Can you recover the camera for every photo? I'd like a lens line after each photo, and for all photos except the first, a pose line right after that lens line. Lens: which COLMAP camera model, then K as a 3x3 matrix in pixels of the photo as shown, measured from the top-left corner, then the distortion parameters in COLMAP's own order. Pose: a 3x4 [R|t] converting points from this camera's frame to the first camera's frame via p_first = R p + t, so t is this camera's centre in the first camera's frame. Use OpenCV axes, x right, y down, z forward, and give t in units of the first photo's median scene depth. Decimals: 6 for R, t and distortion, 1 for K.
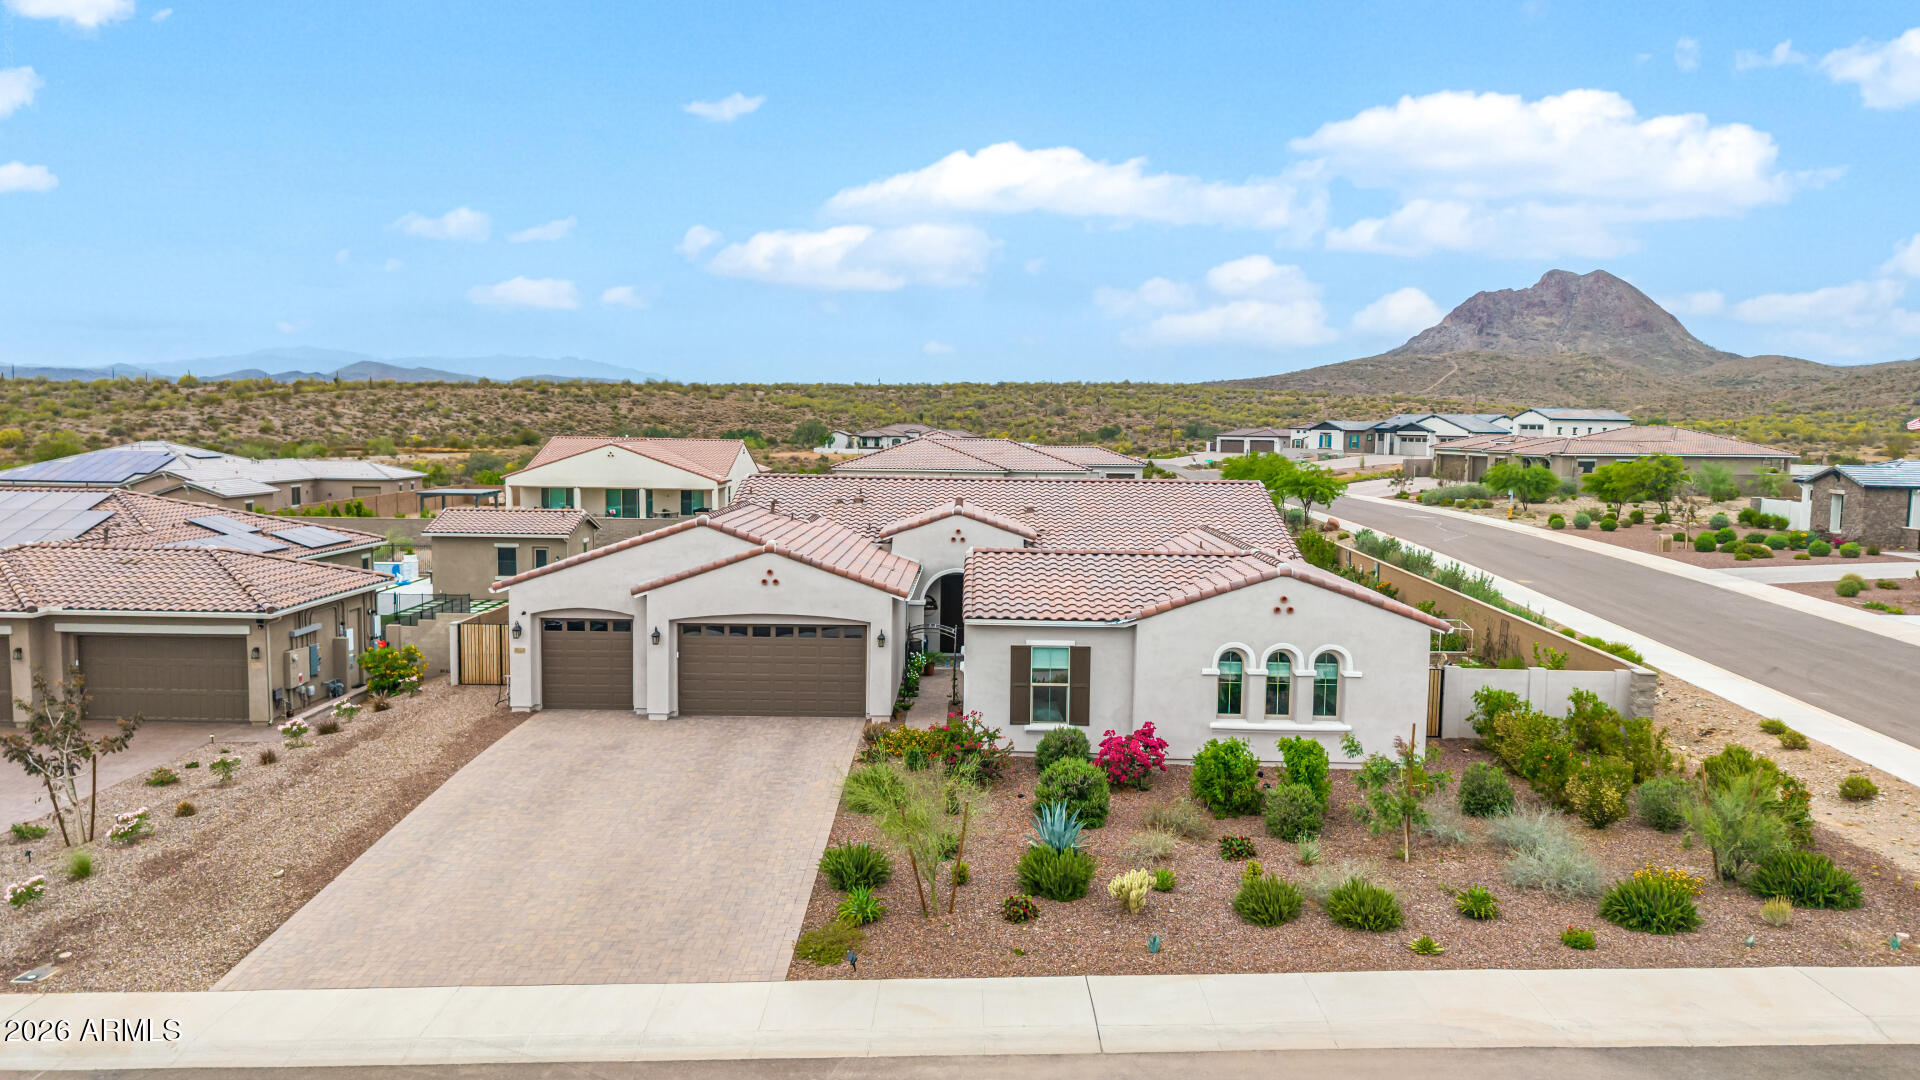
lens RADIAL K [[1324.9, 0, 961.9], [0, 1324.9, 533.0], [0, 0, 1]] dist [0.058810, -0.083055]
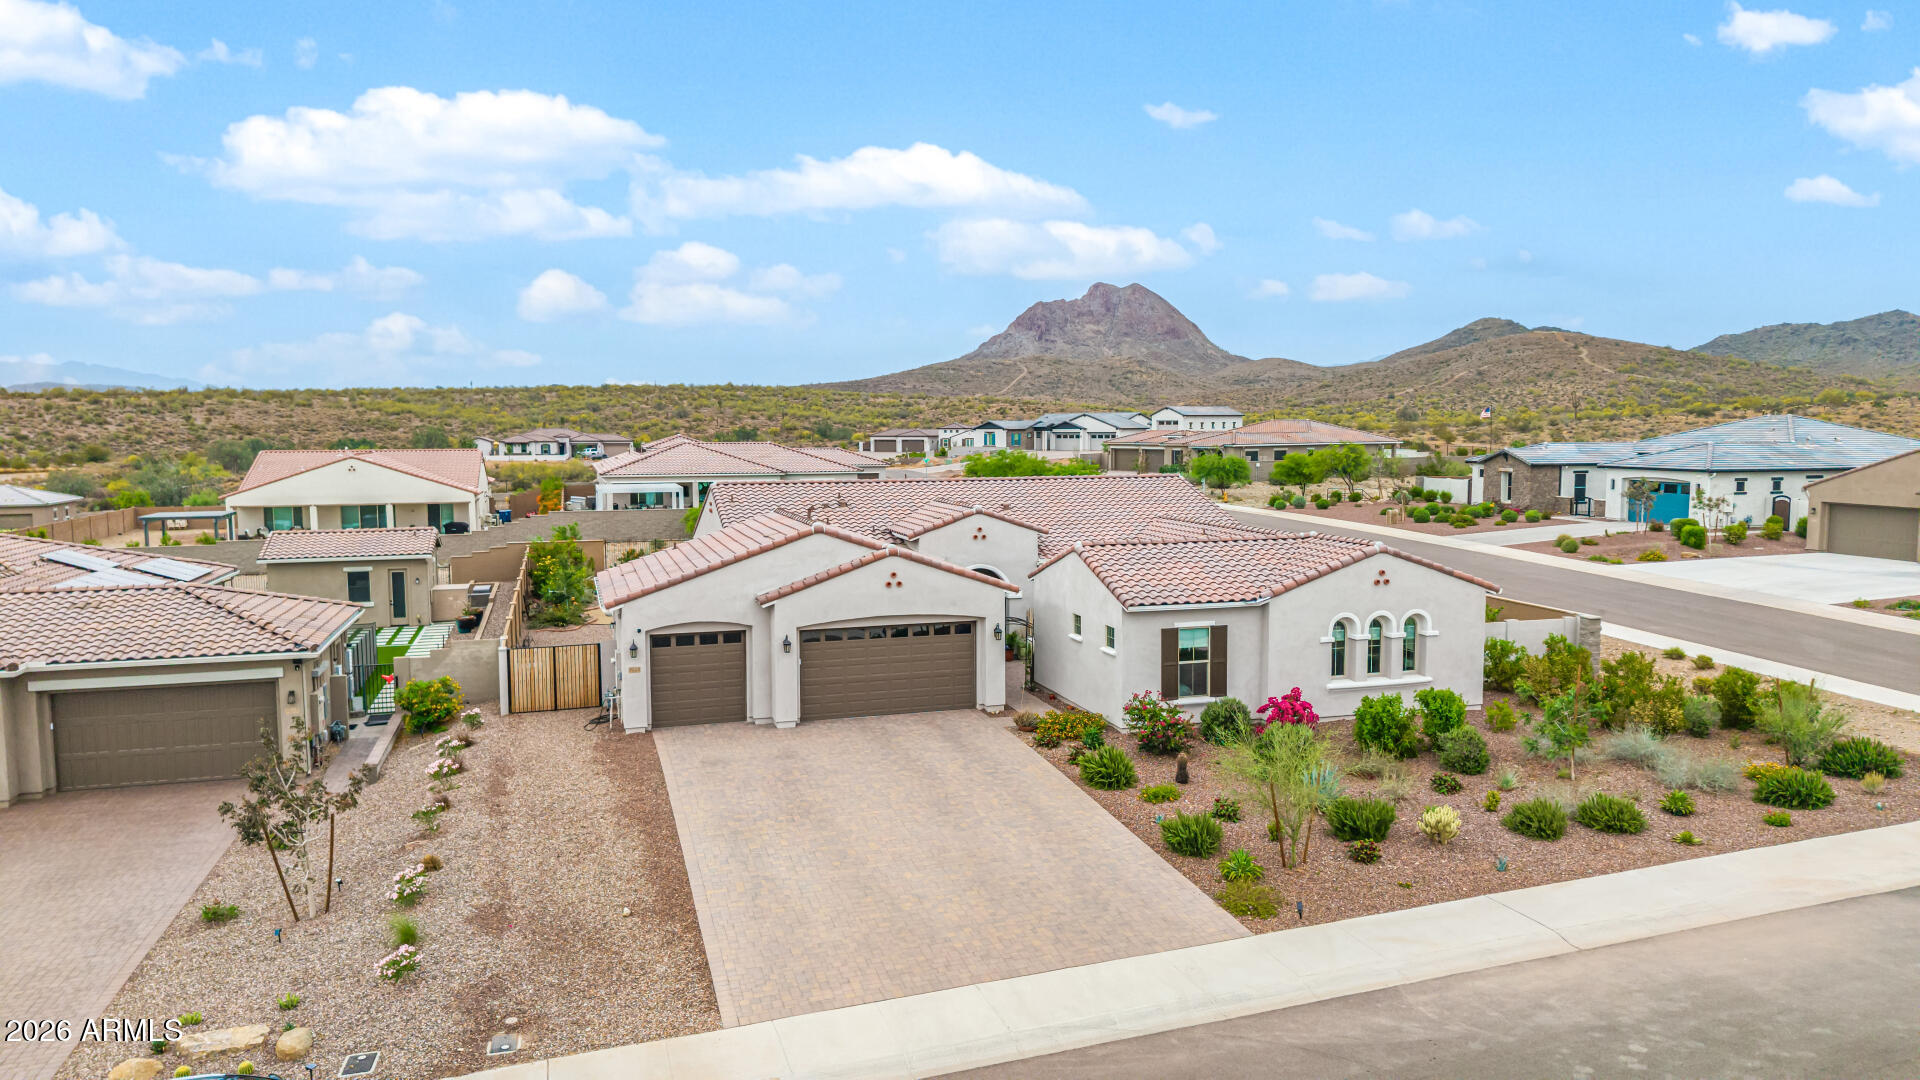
lens RADIAL K [[1288.2, 0, 961.2], [0, 1288.2, 545.2], [0, 0, 1]] dist [0.033173, -0.033986]
pose [[0.950938, -0.046990, 0.305792, -0.399407], [0.043733, 0.998890, 0.017498, -0.008647], [-0.306275, -0.003267, 0.951938, 0.036314]]
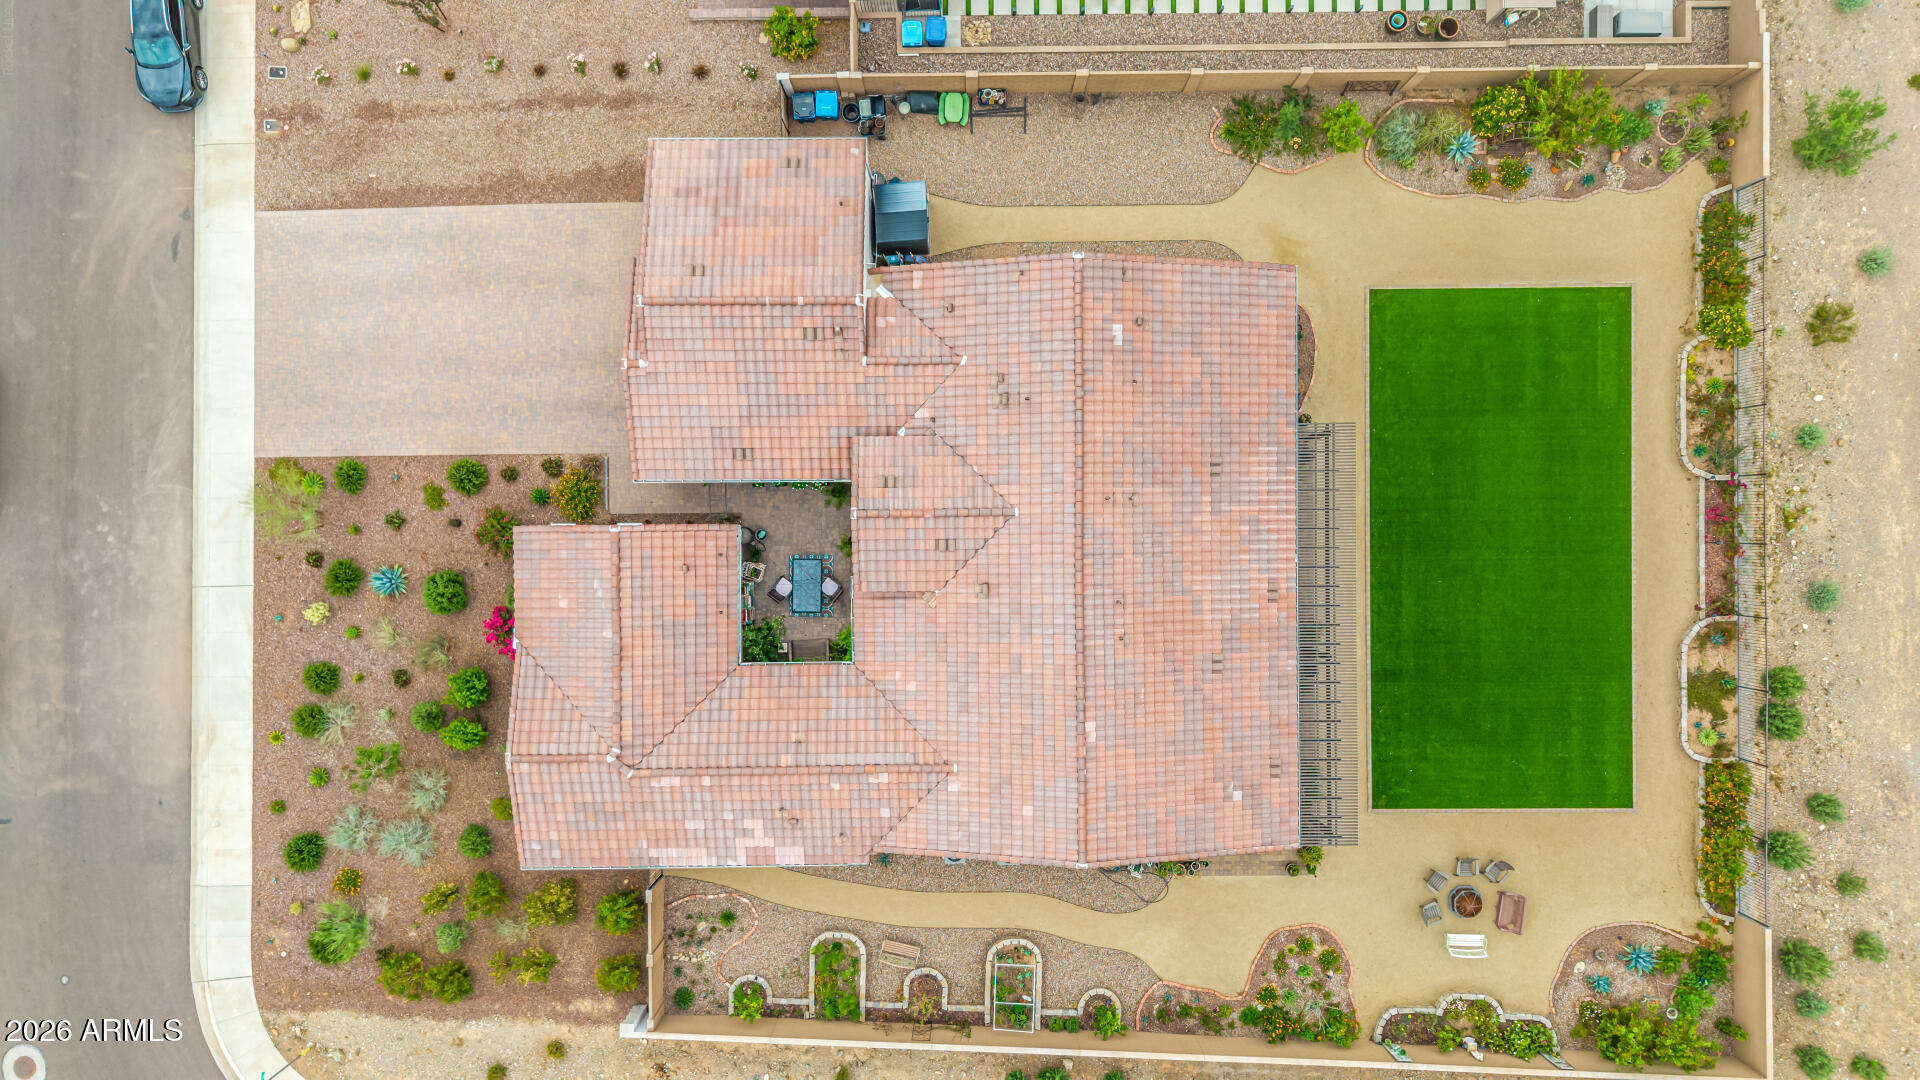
lens RADIAL K [[1288.2, 0, 961.2], [0, 1288.2, 545.2], [0, 0, 1]] dist [0.033173, -0.033986]
pose [[0.019193, 0.999753, -0.011220, 0.041927], [-0.064730, 0.012441, 0.997825, -1.192936], [0.997718, -0.018425, 0.064953, 1.237198]]
